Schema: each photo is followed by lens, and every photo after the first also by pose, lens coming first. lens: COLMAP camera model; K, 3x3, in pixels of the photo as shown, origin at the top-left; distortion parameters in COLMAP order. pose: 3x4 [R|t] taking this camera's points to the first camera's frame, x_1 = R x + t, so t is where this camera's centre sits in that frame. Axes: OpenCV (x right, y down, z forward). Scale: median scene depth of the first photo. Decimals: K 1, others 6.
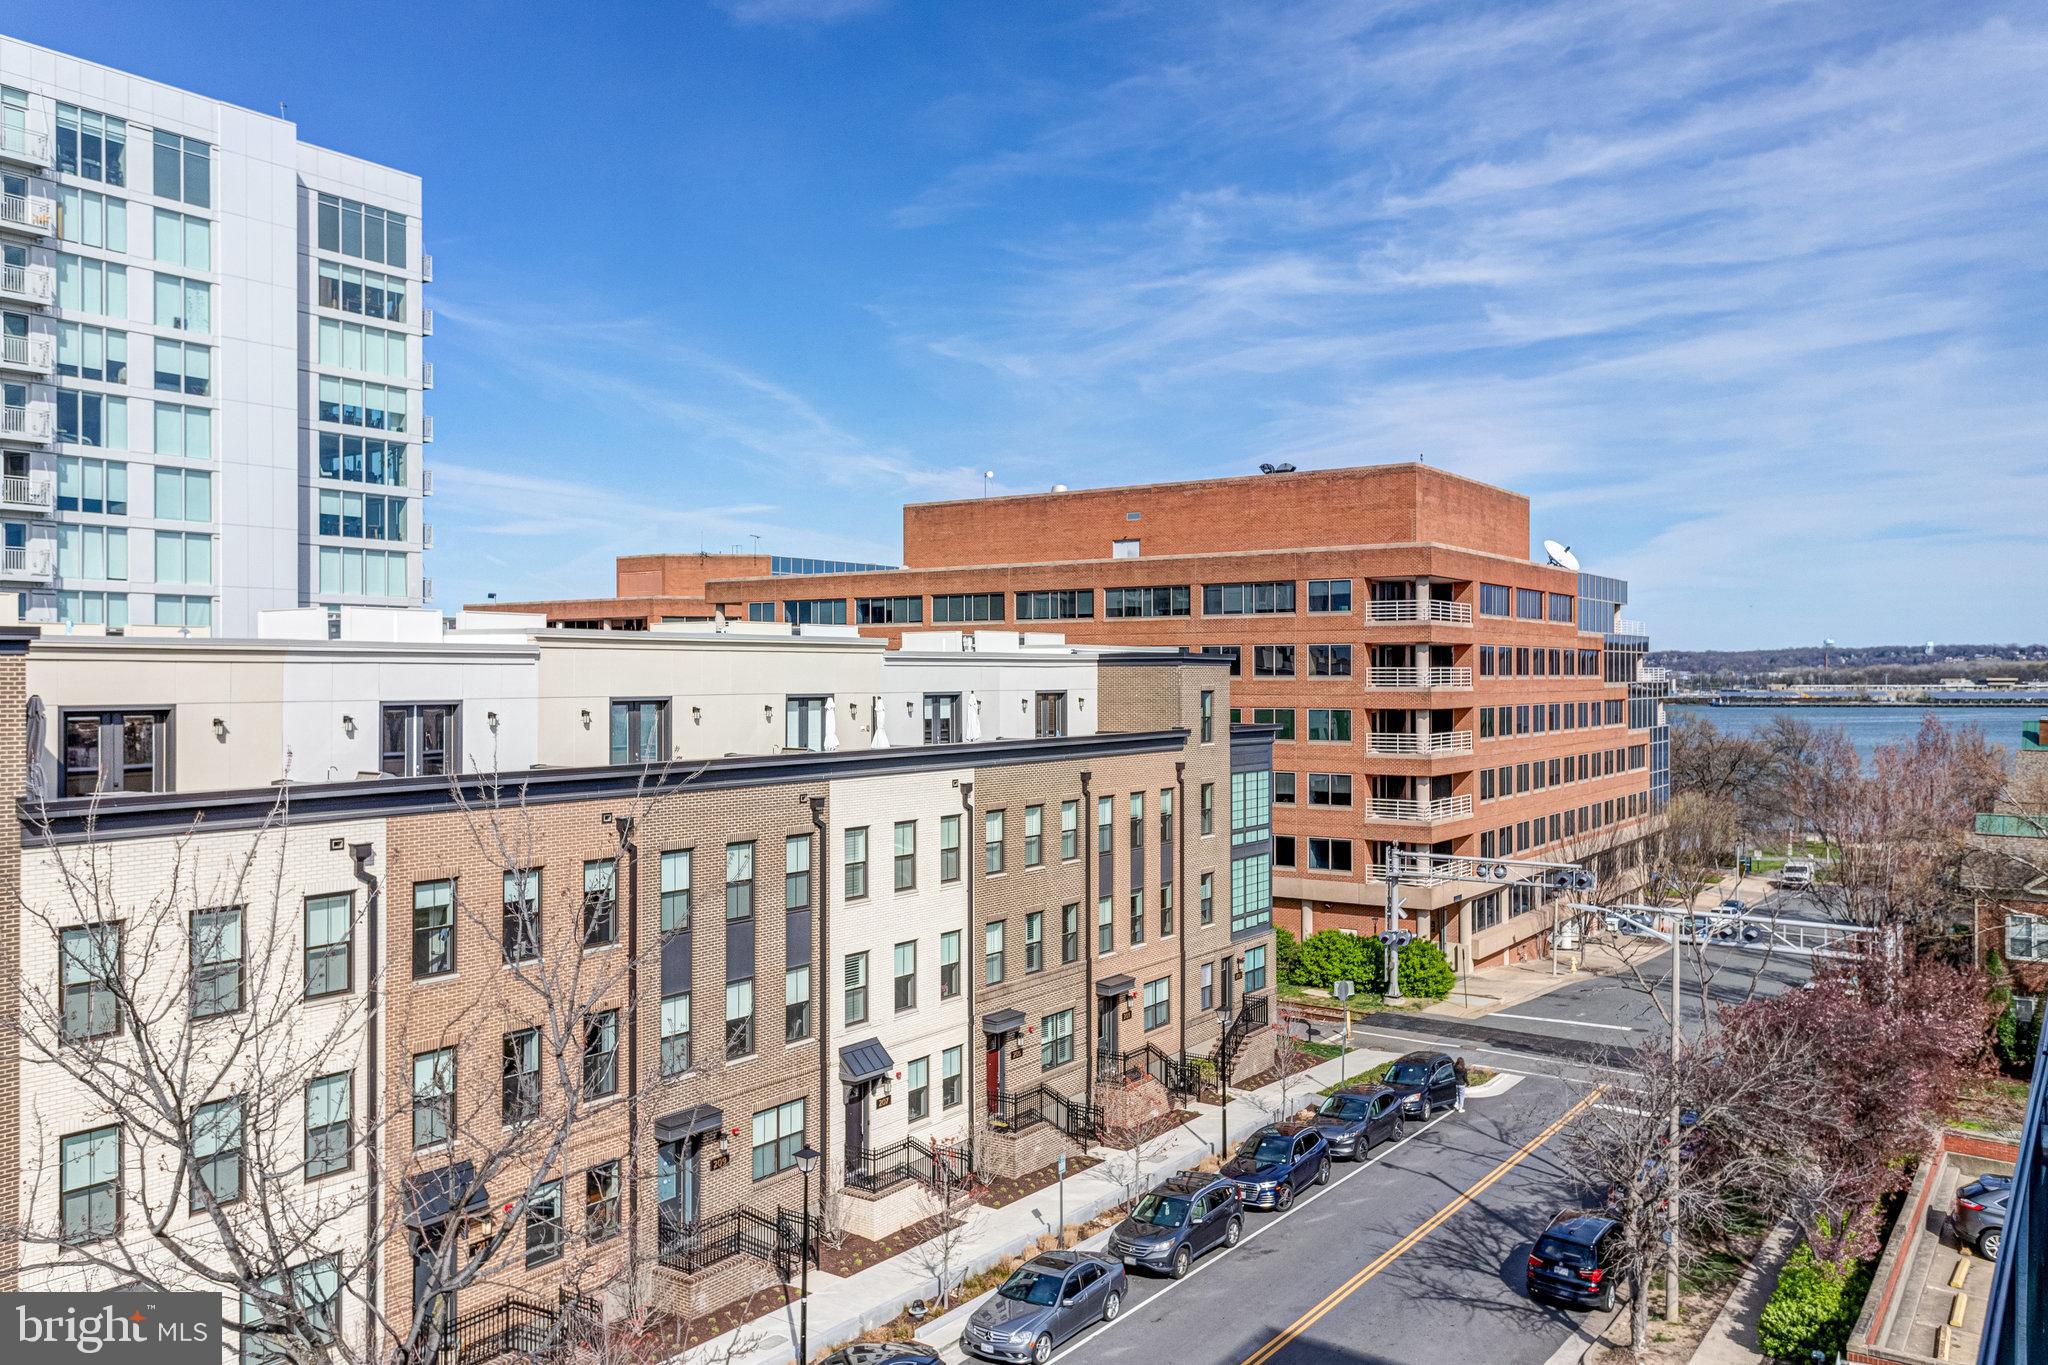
lens RADIAL K [[1477.8, 0, 1098.5], [0, 1477.8, 682.3], [0, 0, 1]] dist [0.045784, -0.001055]
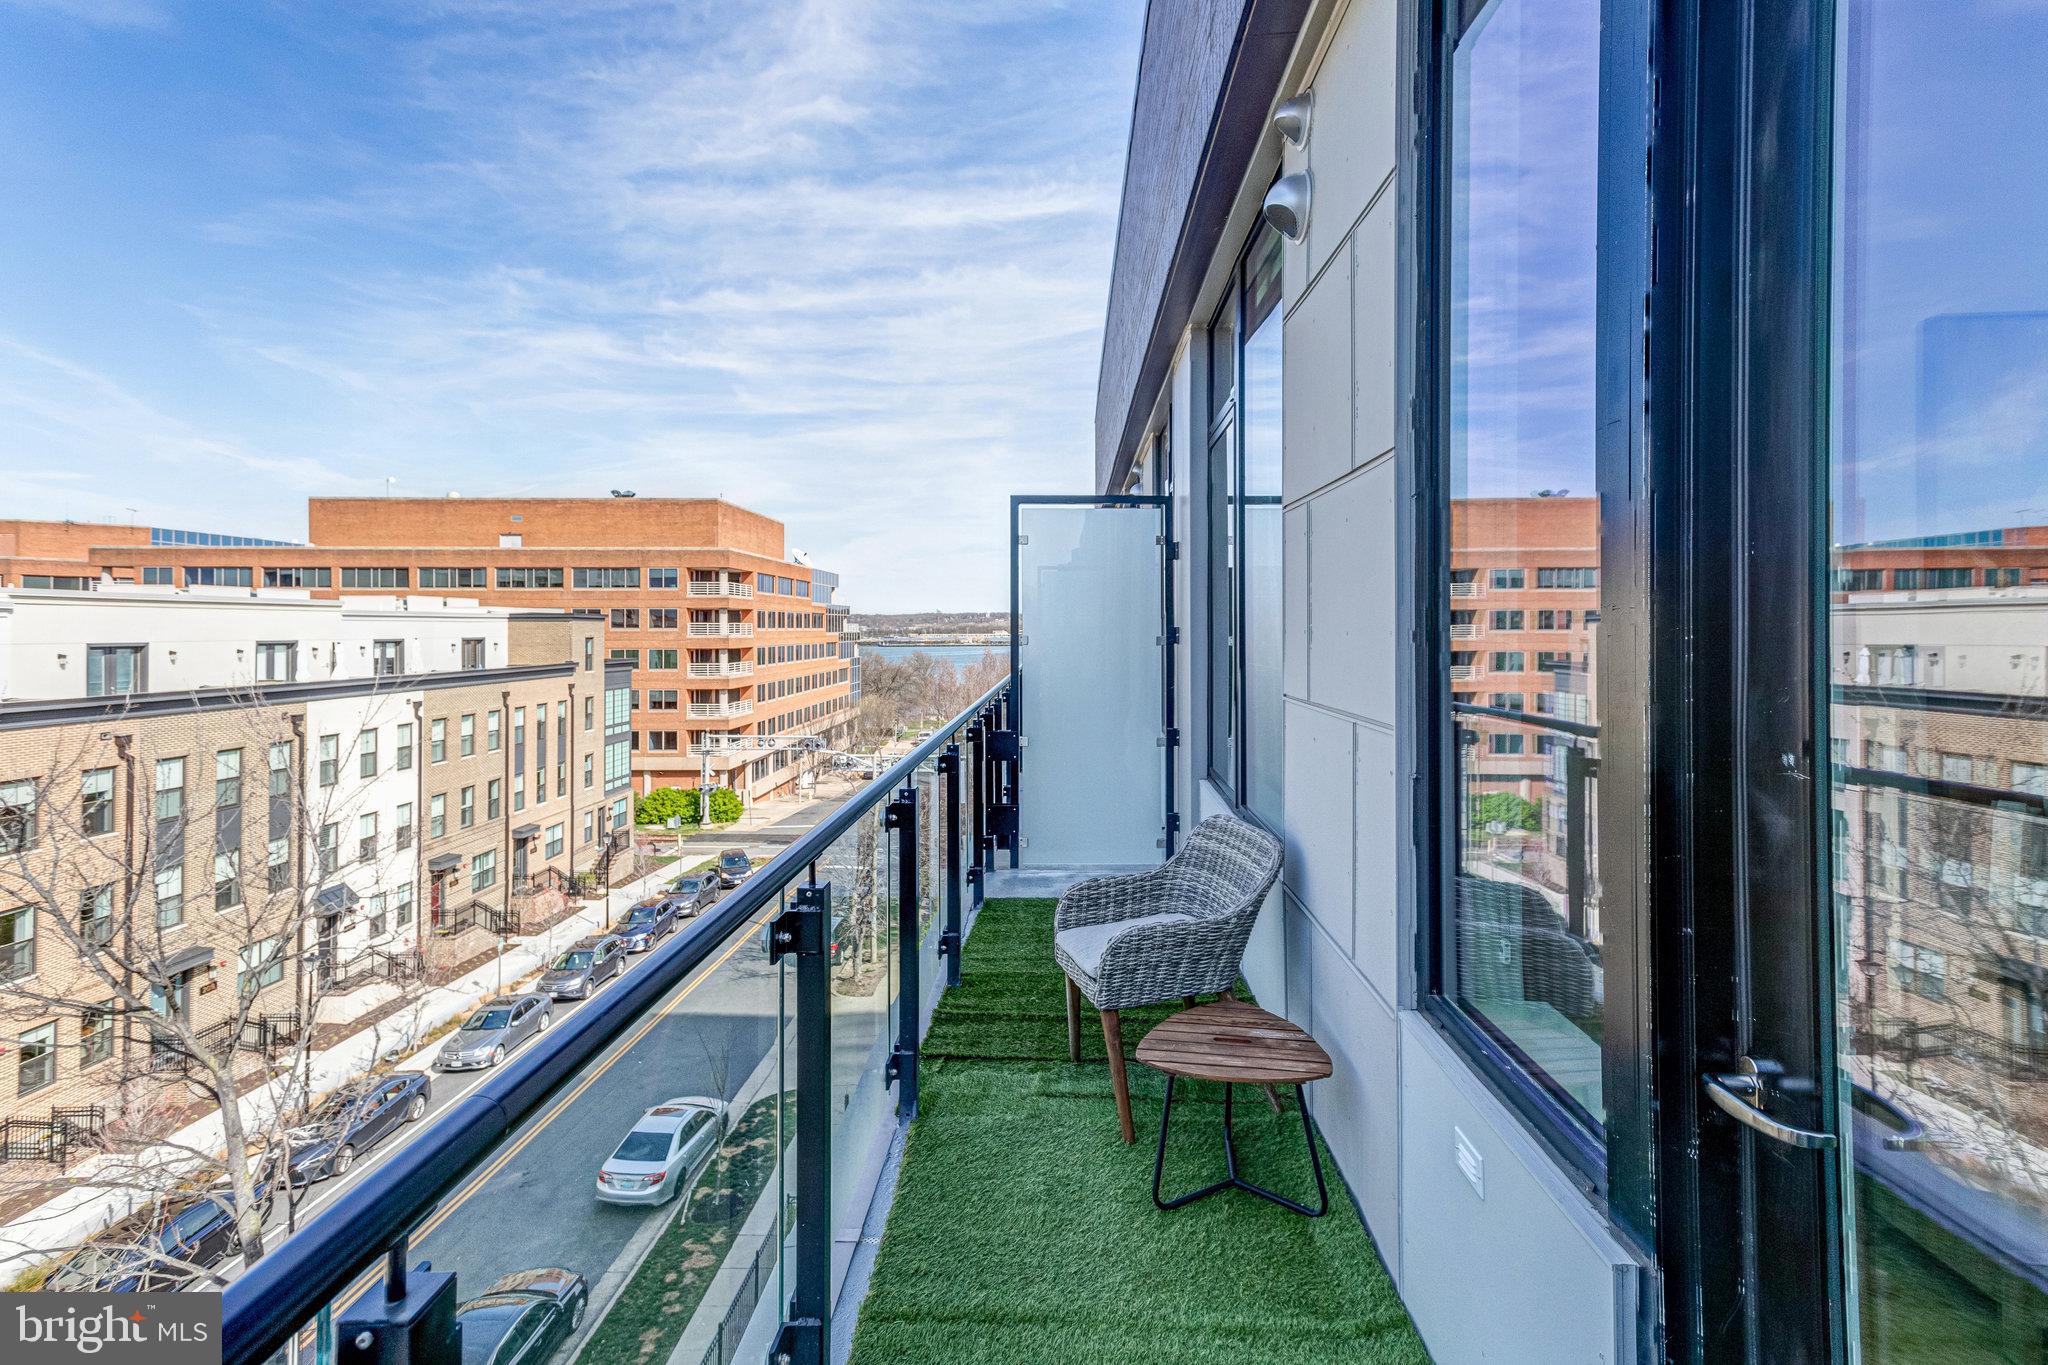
lens RADIAL K [[991.3, 0, 1029.7], [0, 991.3, 659.4], [0, 0, 1]] dist [-0.072872, 0.025507]
pose [[0.851892, -0.012508, 0.523568, -0.064703], [-0.001385, 0.999657, 0.026136, 0.001101], [-0.523715, -0.022990, 0.851583, -0.112504]]
